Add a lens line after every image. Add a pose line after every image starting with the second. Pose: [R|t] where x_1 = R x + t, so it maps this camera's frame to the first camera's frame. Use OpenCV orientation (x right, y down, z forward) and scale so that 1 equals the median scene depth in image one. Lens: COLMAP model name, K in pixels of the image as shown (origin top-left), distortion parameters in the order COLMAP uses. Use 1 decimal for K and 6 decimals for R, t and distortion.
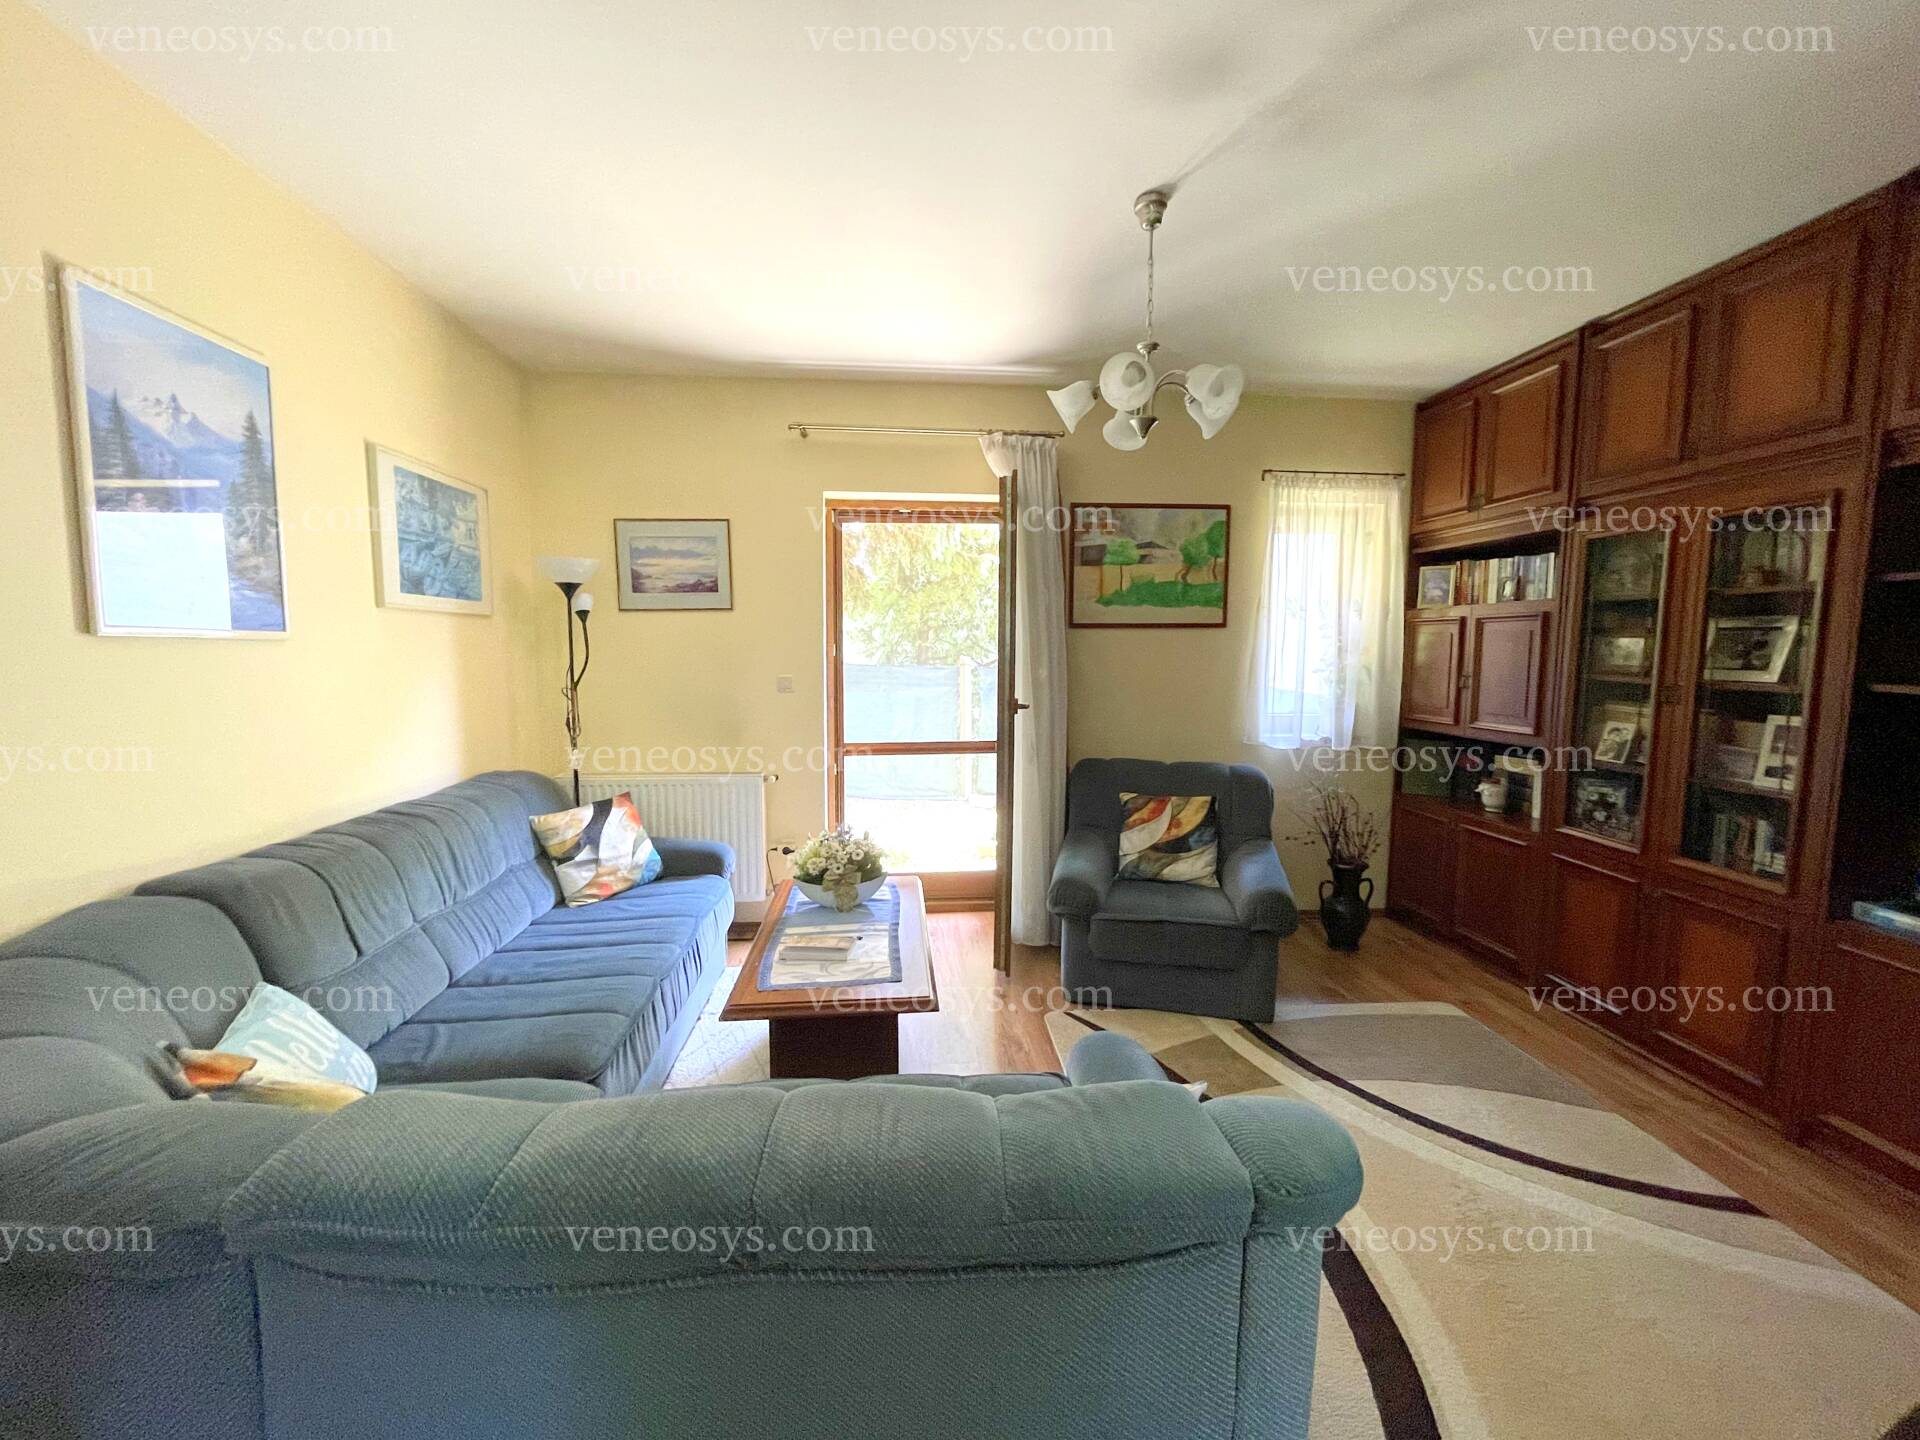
lens RADIAL K [[790.8, 0, 954.8], [0, 790.8, 721.9], [0, 0, 1]] dist [-0.000031, -0.000352]
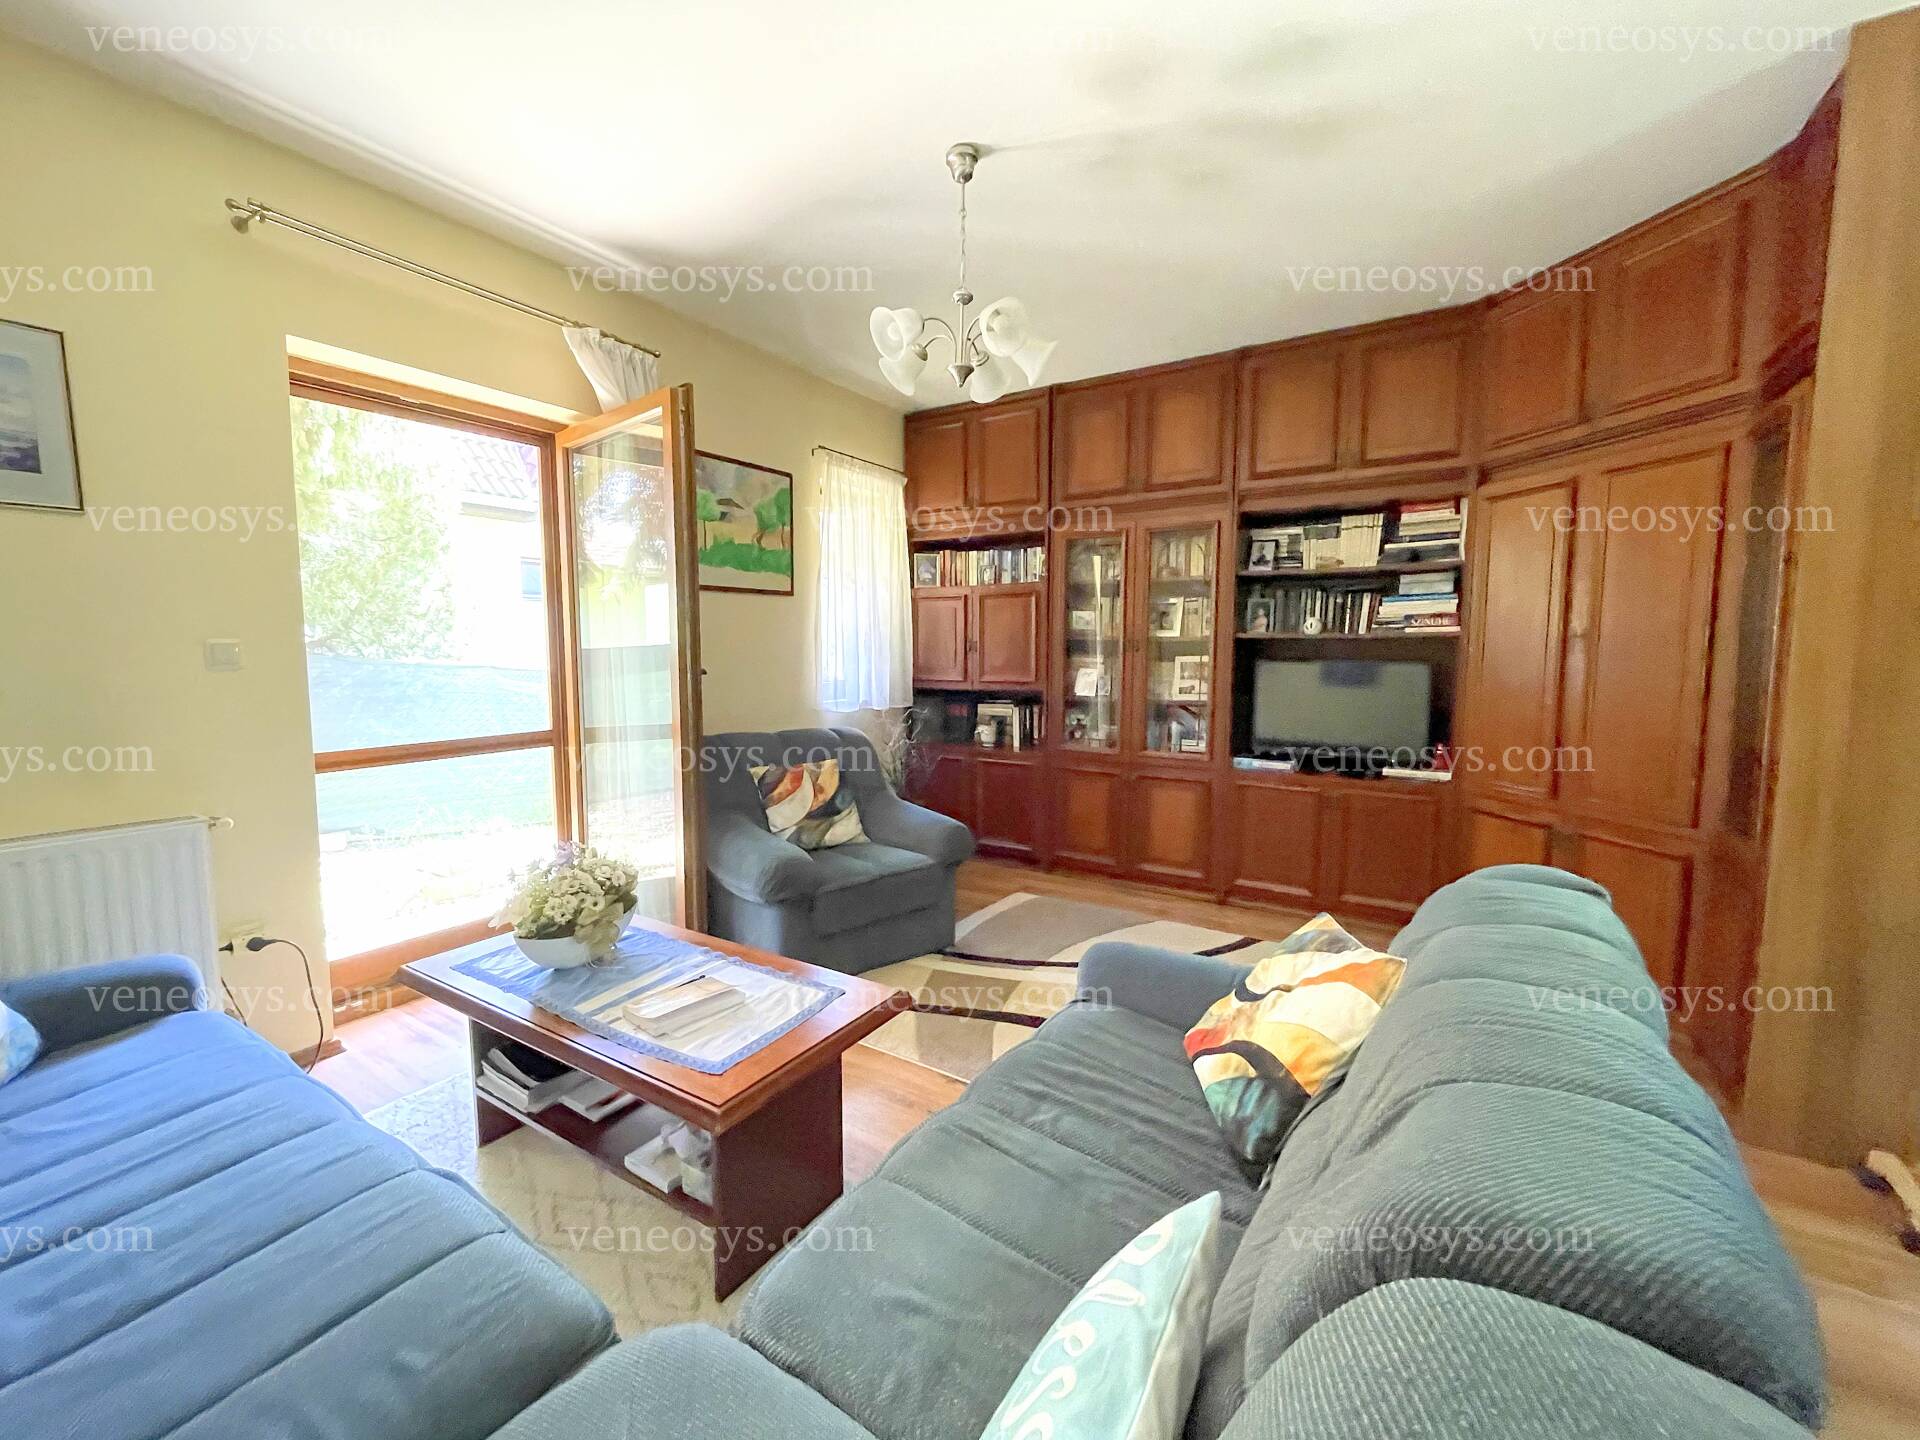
lens RADIAL K [[790.8, 0, 954.8], [0, 790.8, 721.9], [0, 0, 1]] dist [-0.000031, -0.000352]
pose [[0.601846, -0.076448, 0.794945, -0.396222], [0.075595, 0.996392, 0.038589, 0.019789], [-0.795026, 0.036870, 0.605453, 0.265574]]
